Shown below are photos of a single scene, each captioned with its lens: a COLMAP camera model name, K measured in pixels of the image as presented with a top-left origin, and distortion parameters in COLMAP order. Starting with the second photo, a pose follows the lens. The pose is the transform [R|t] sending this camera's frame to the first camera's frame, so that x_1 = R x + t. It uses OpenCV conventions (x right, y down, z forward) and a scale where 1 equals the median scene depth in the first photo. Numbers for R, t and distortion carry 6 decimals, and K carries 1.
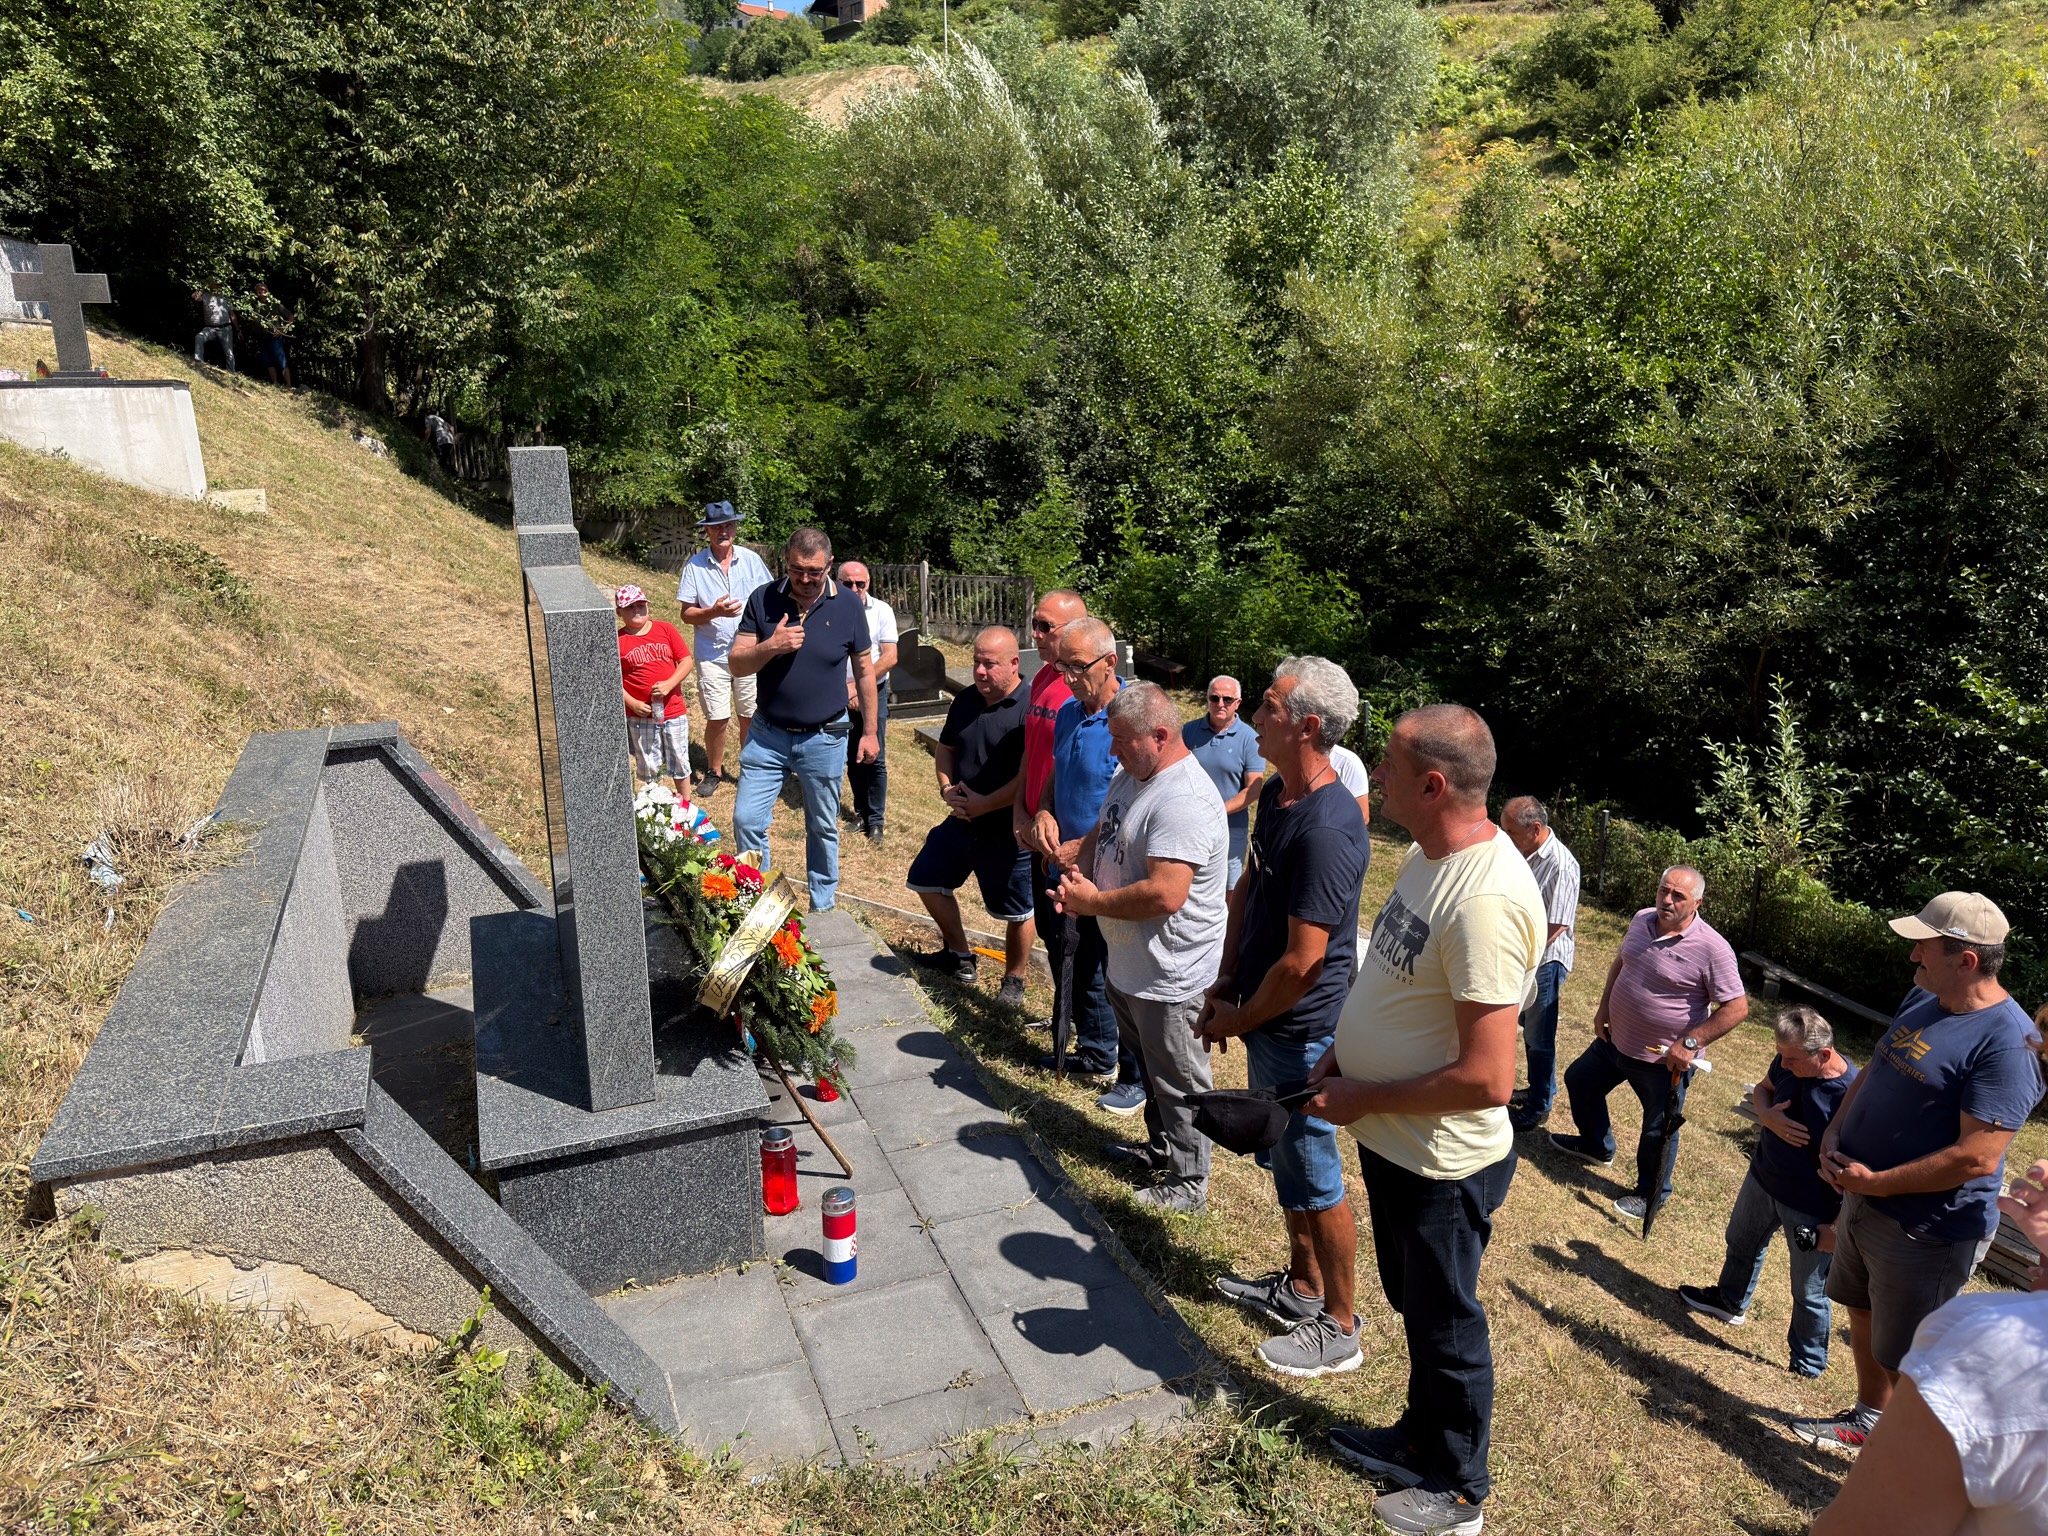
lens RADIAL K [[1416.3, 0, 1031.6], [0, 1416.3, 778.2], [0, 0, 1]] dist [0.027471, -0.042996]
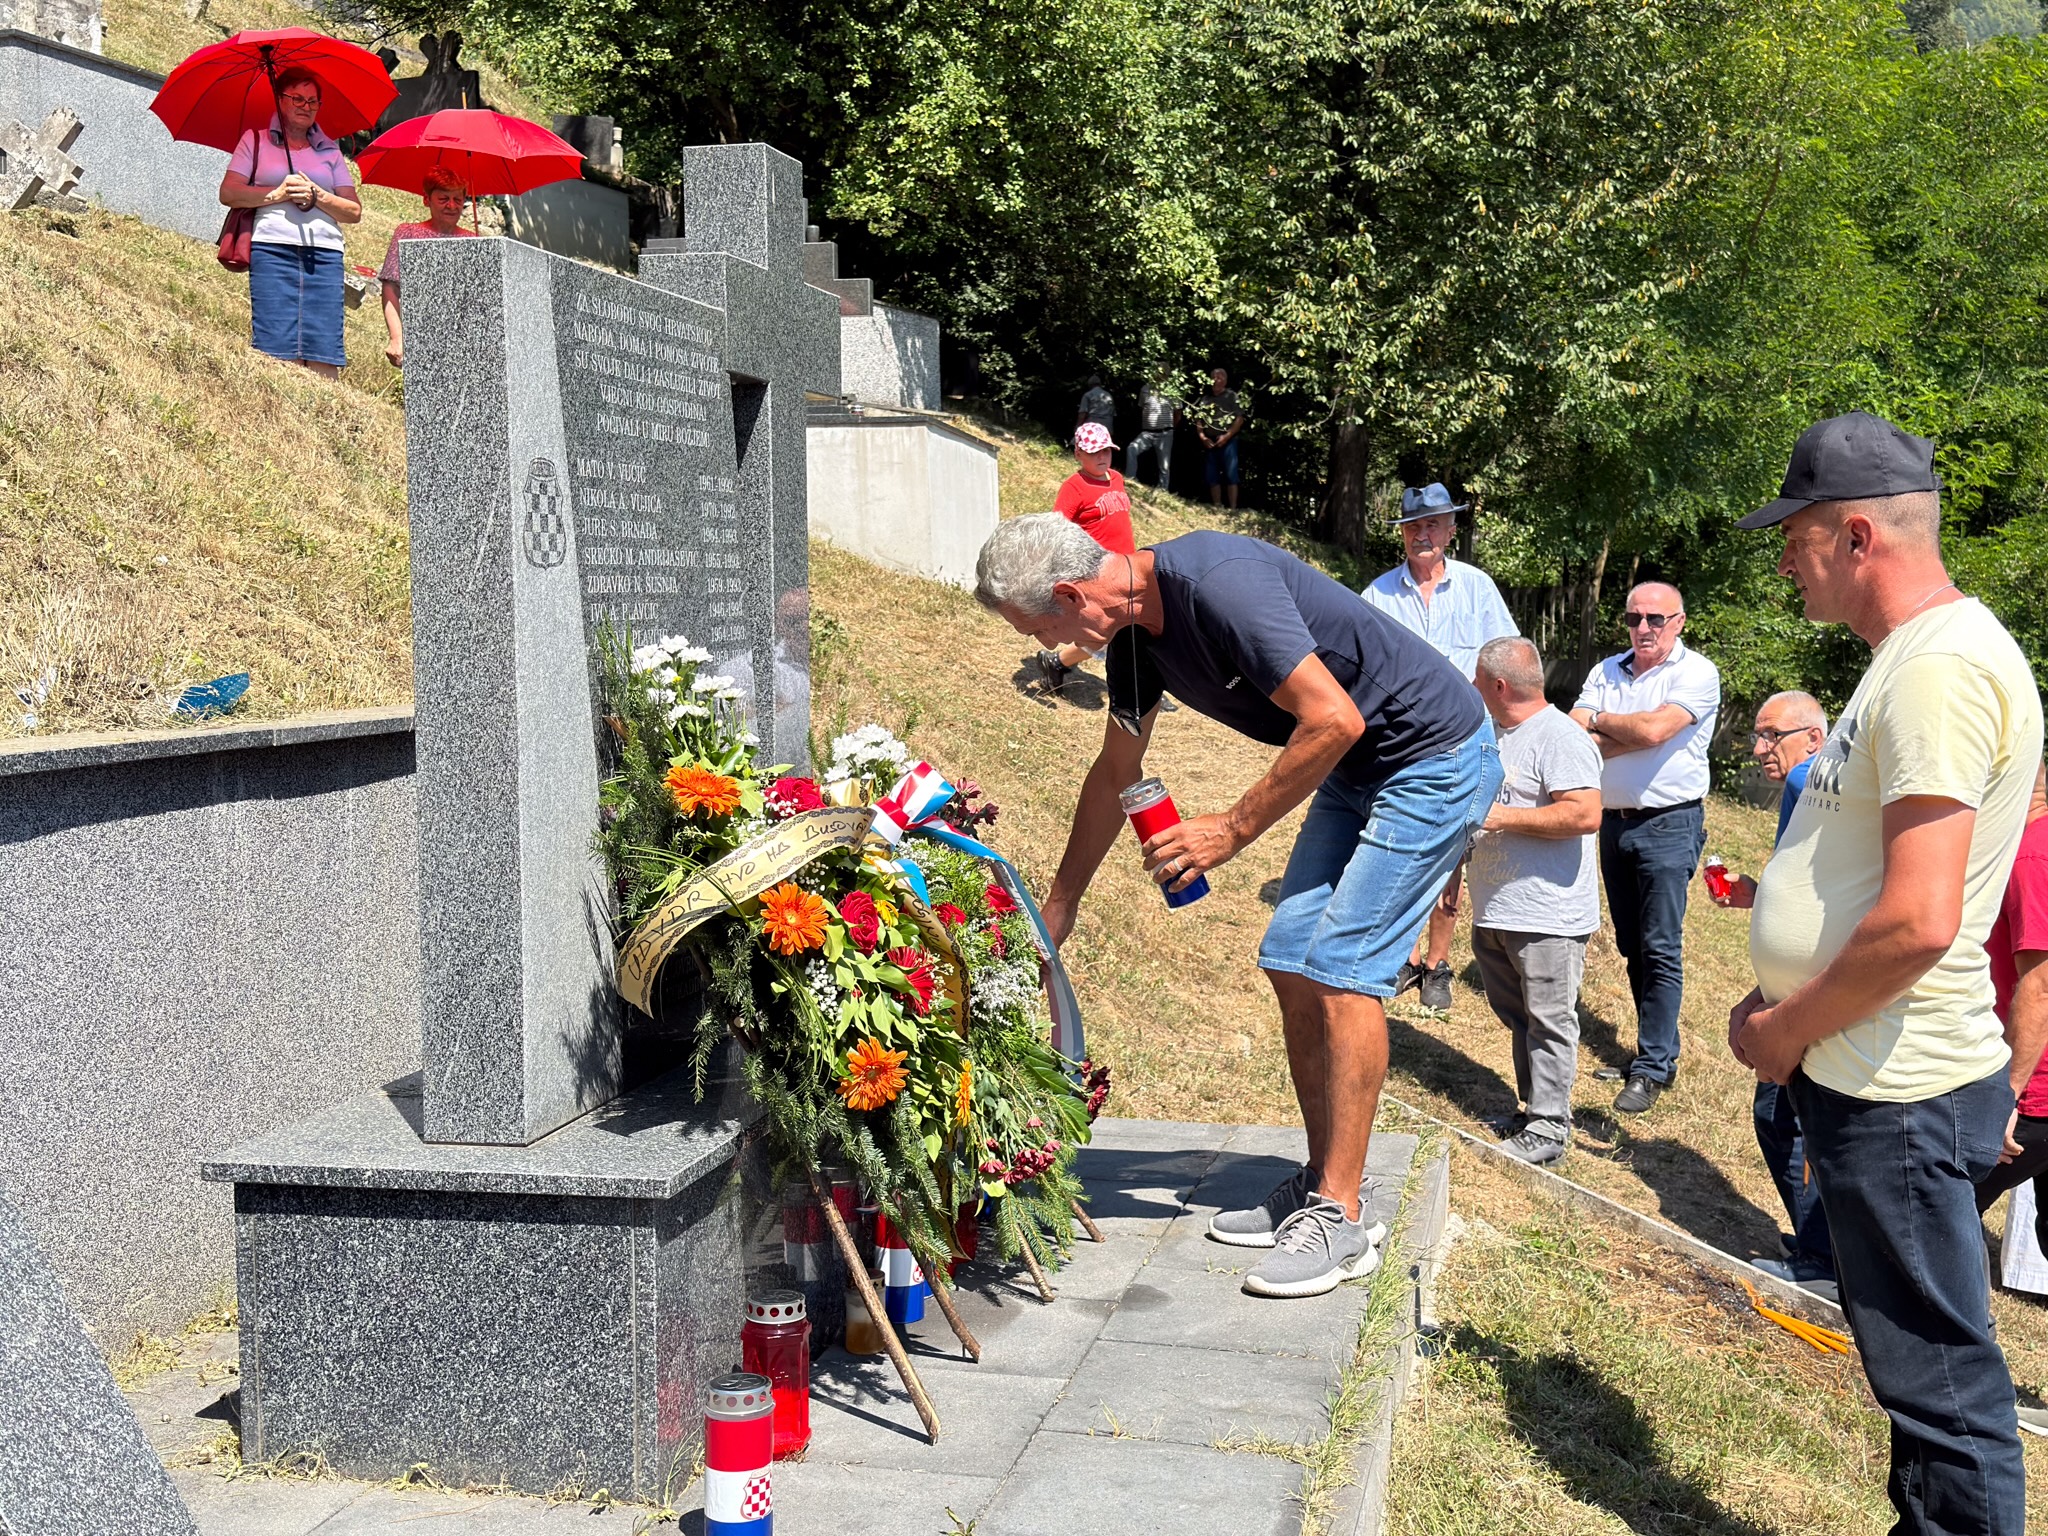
lens RADIAL K [[2343.4, 0, 1041.8], [0, 2343.4, 807.9], [0, 0, 1]] dist [0.036148, 0.000000]
pose [[0.820401, 0.047725, -0.569793, 0.074747], [-0.146590, 0.980761, -0.128917, 0.033609], [0.552678, 0.189289, 0.811613, 0.062735]]
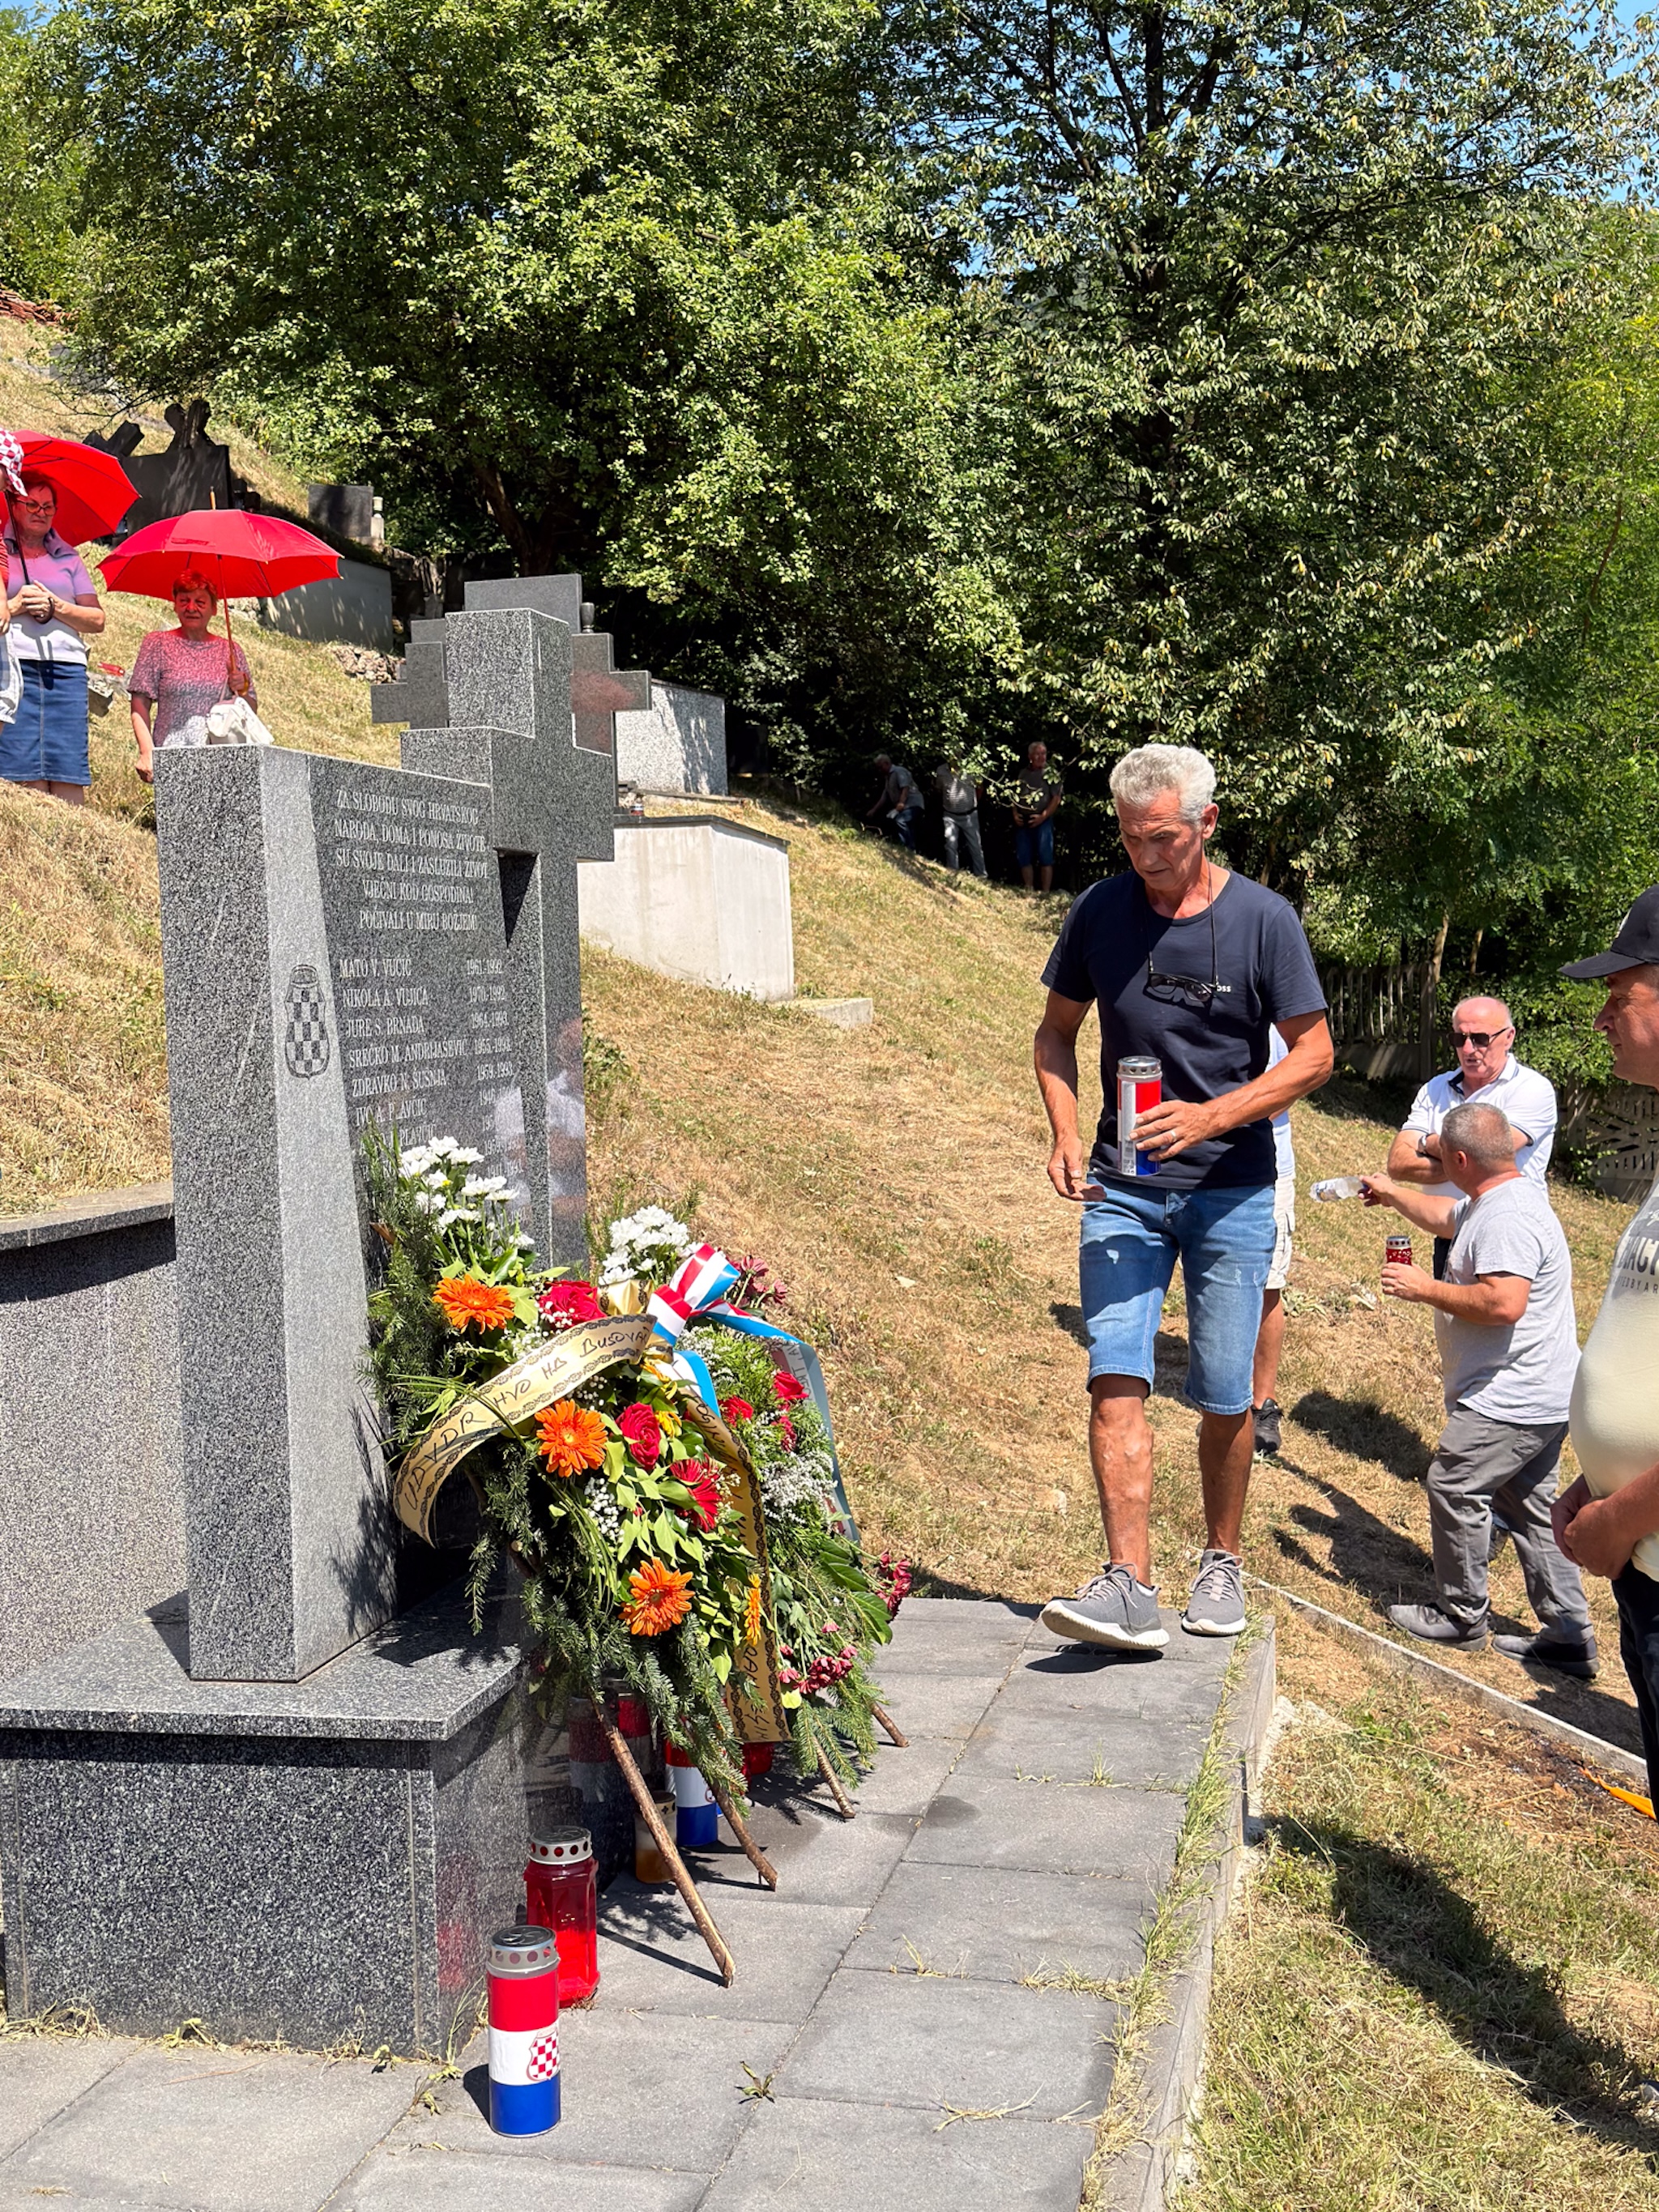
lens RADIAL K [[2531.2, 0, 827.7], [0, 2531.2, 1148.3], [0, 0, 1]] dist [0.036148, 0.000000]
pose [[0.816780, 0.018485, -0.576653, 0.079269], [-0.127343, 0.980613, -0.148935, 0.026622], [0.562721, 0.195080, 0.803299, 0.056823]]
